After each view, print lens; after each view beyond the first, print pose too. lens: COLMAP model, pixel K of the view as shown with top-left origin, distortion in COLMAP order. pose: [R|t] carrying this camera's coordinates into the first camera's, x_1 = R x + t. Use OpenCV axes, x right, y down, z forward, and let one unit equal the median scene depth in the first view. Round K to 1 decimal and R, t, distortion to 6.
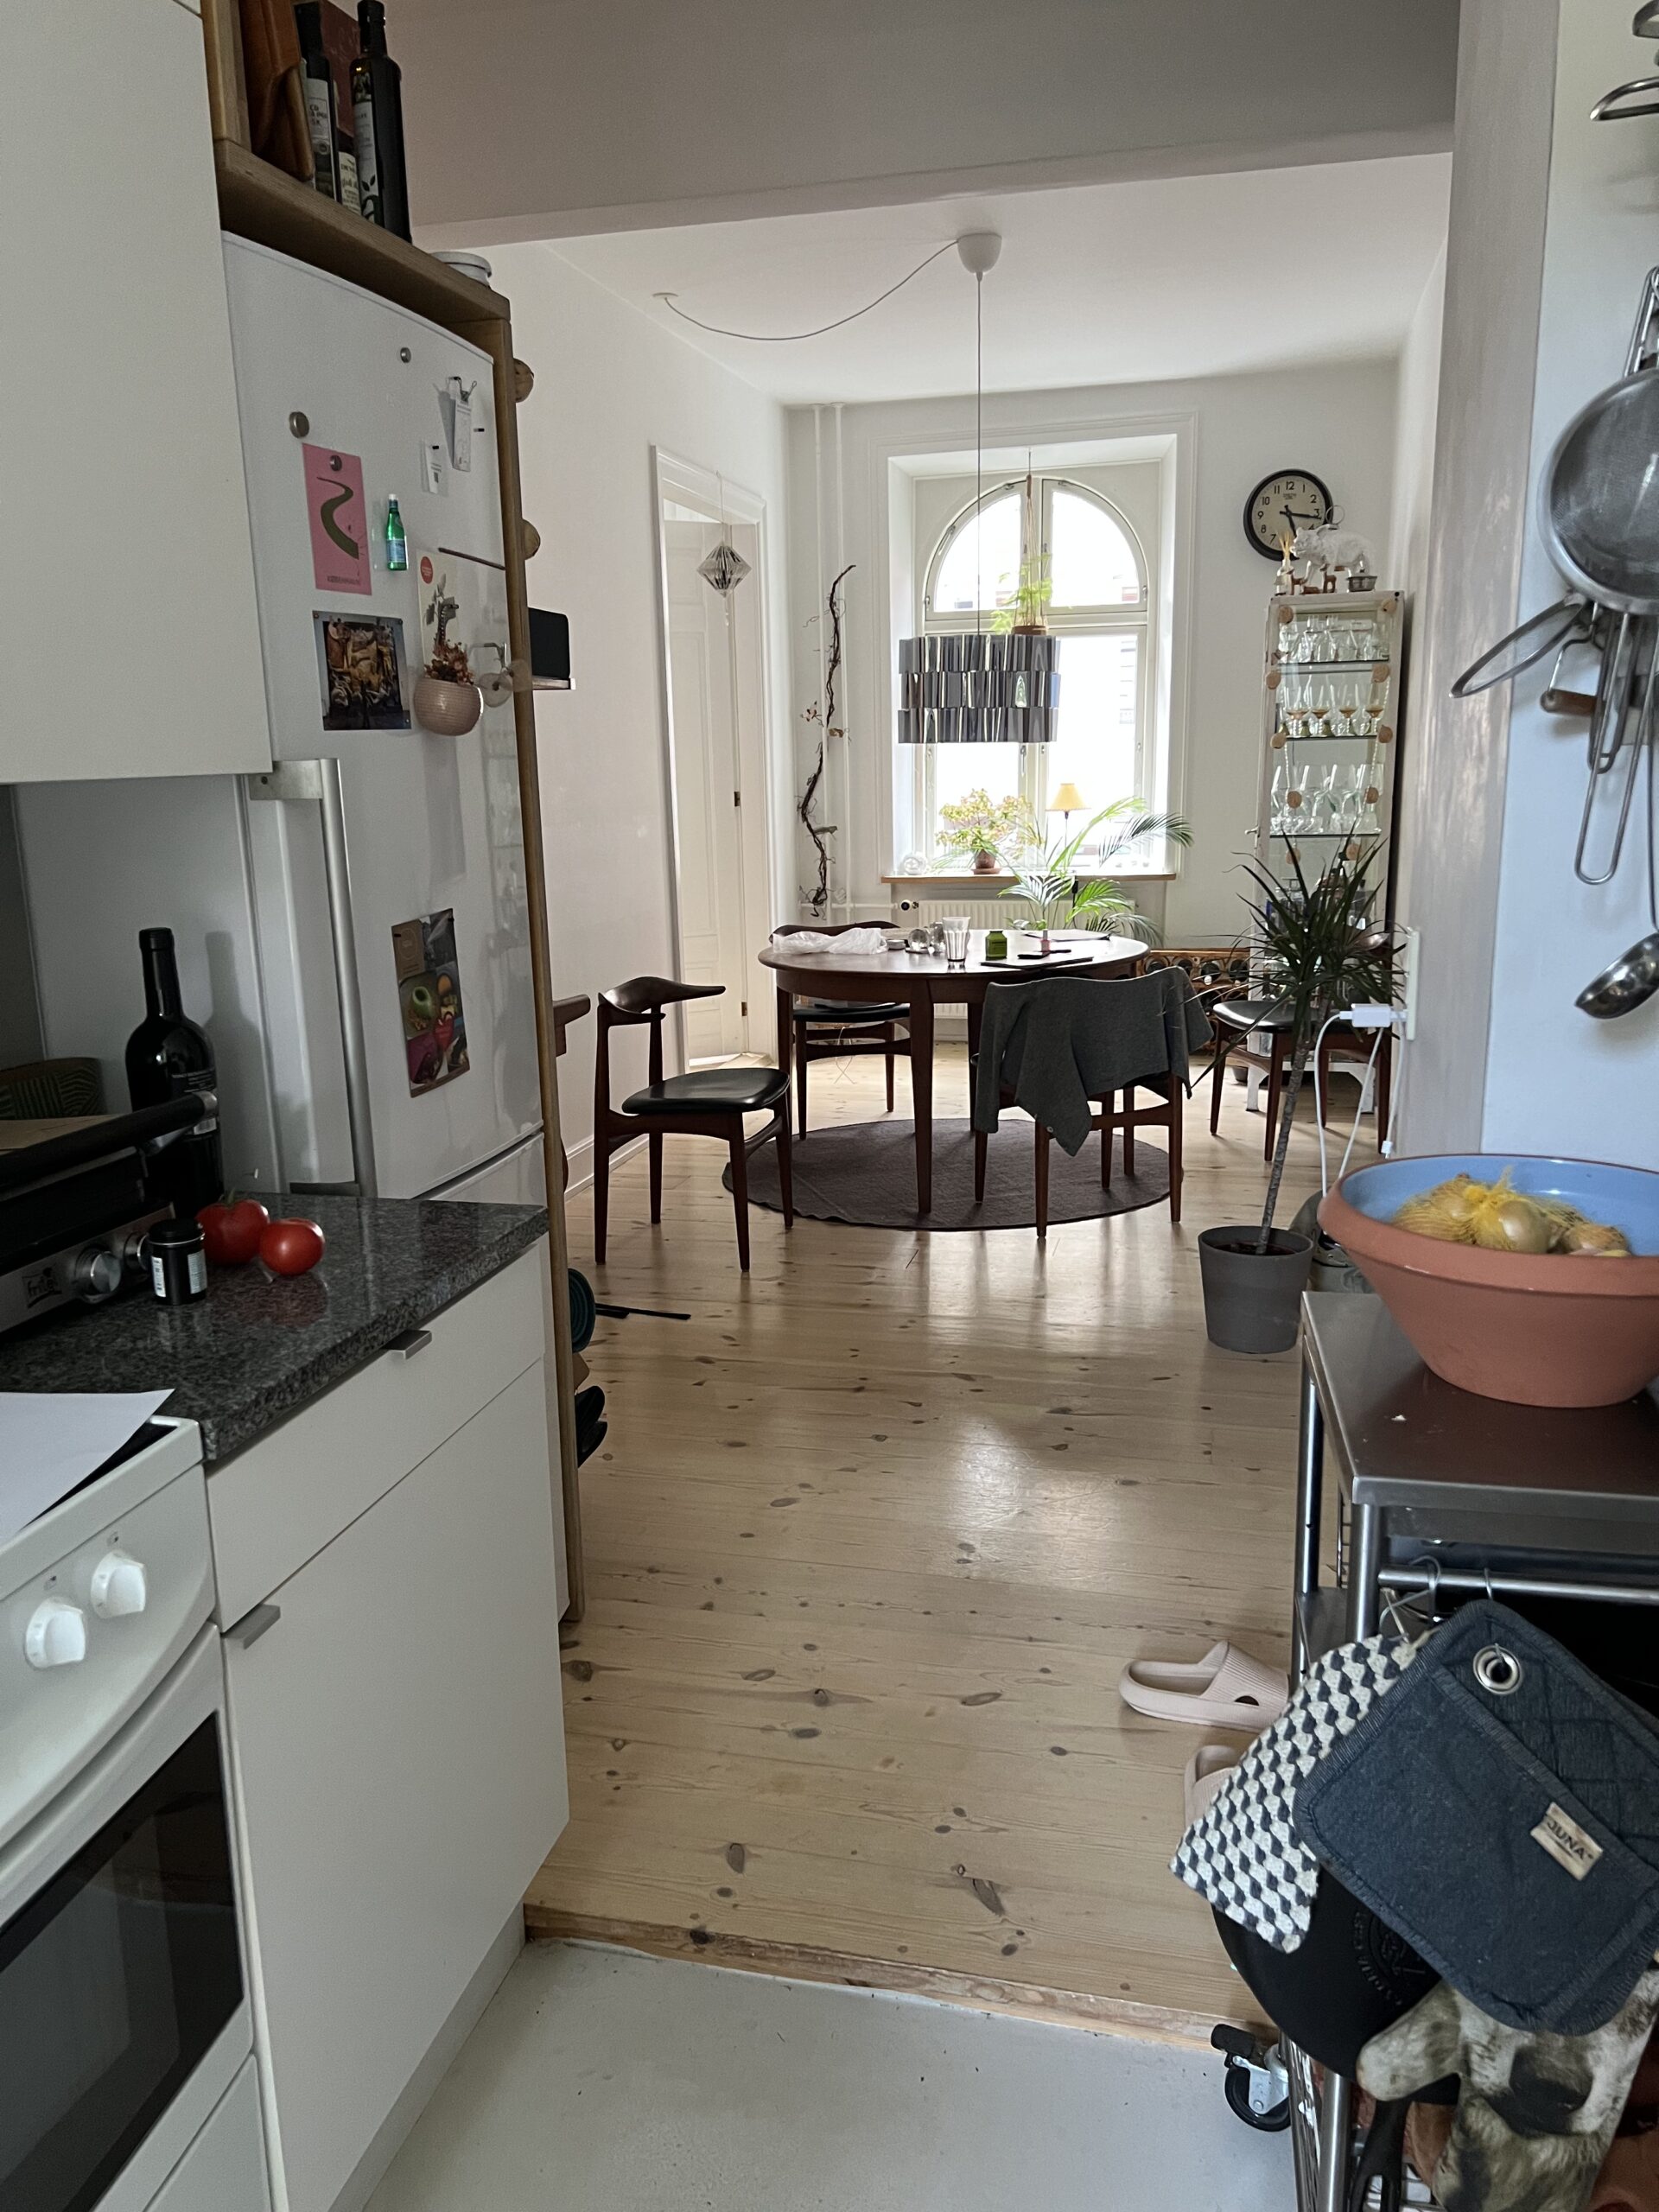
lens RADIAL K [[1659.6, 0, 823.2], [0, 1659.6, 1114.4], [0, 0, 1]] dist [0.068391, -0.054857]
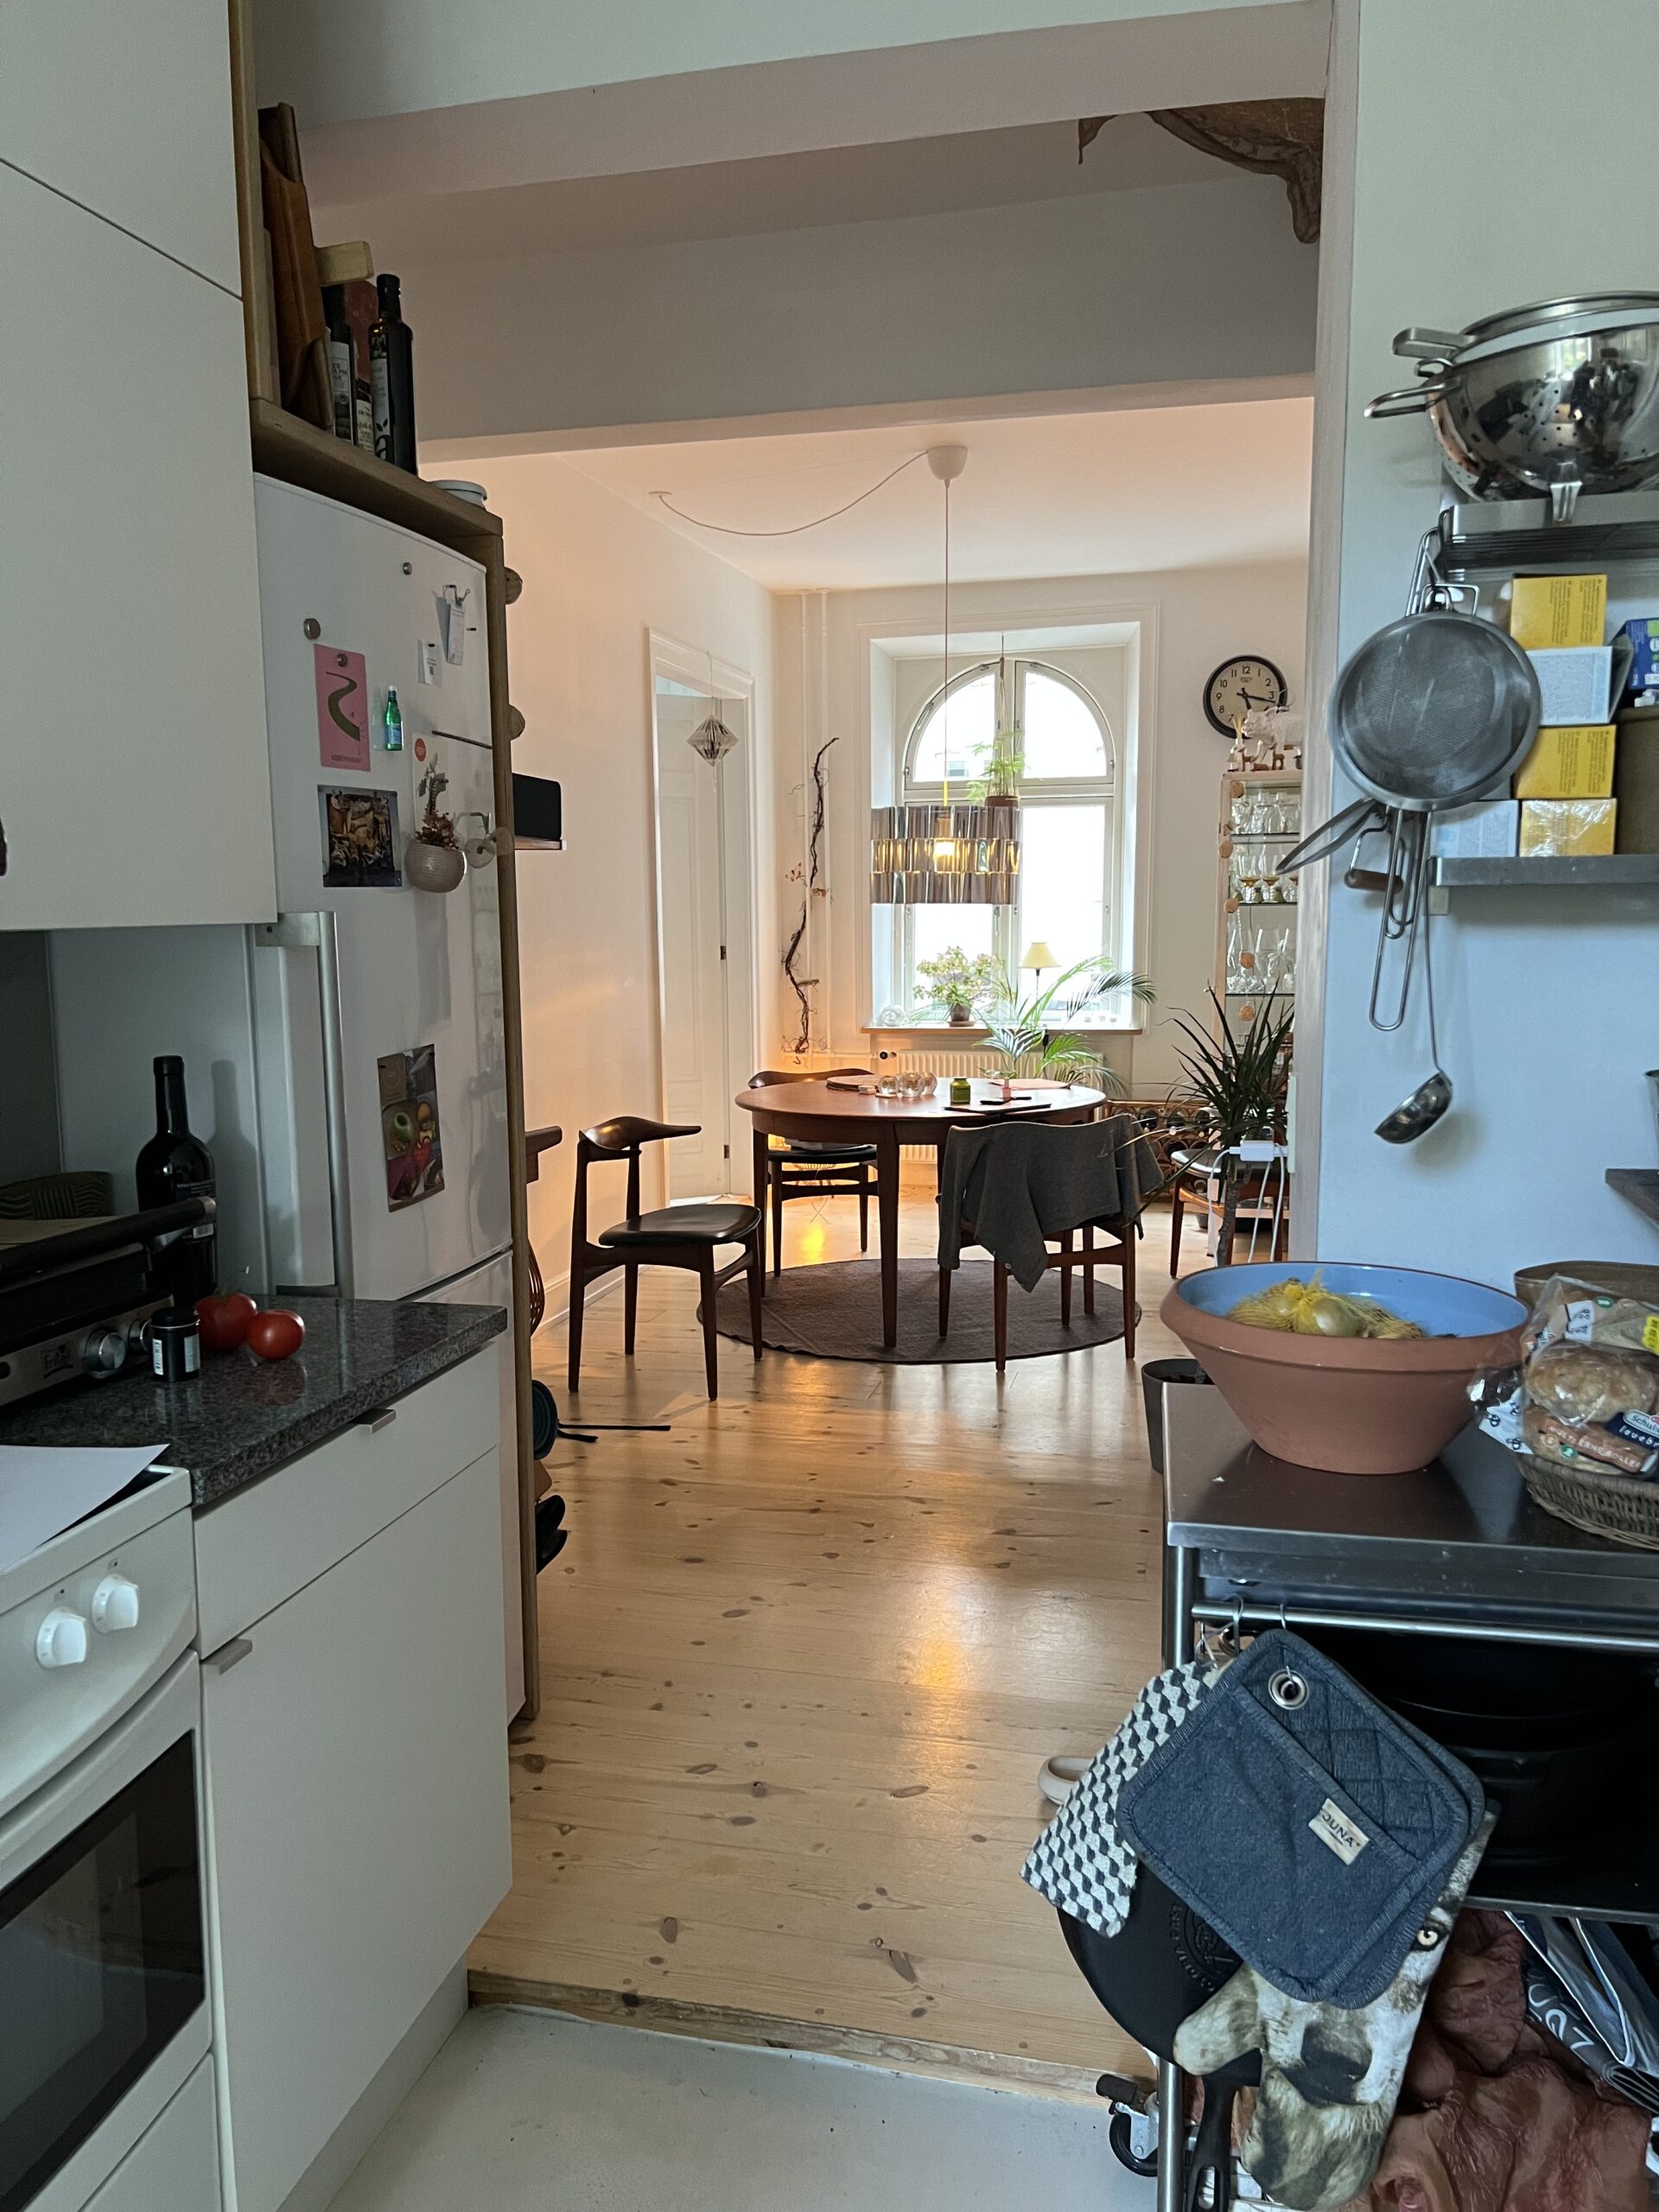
lens RADIAL K [[1659.6, 0, 826.5], [0, 1659.6, 1121.9], [0, 0, 1]] dist [0.068391, -0.054857]
pose [[0.999920, 0.012129, 0.003705, 0.039528], [-0.011762, 0.996161, -0.086741, 0.023394], [-0.004743, 0.086691, 0.996224, -0.115206]]
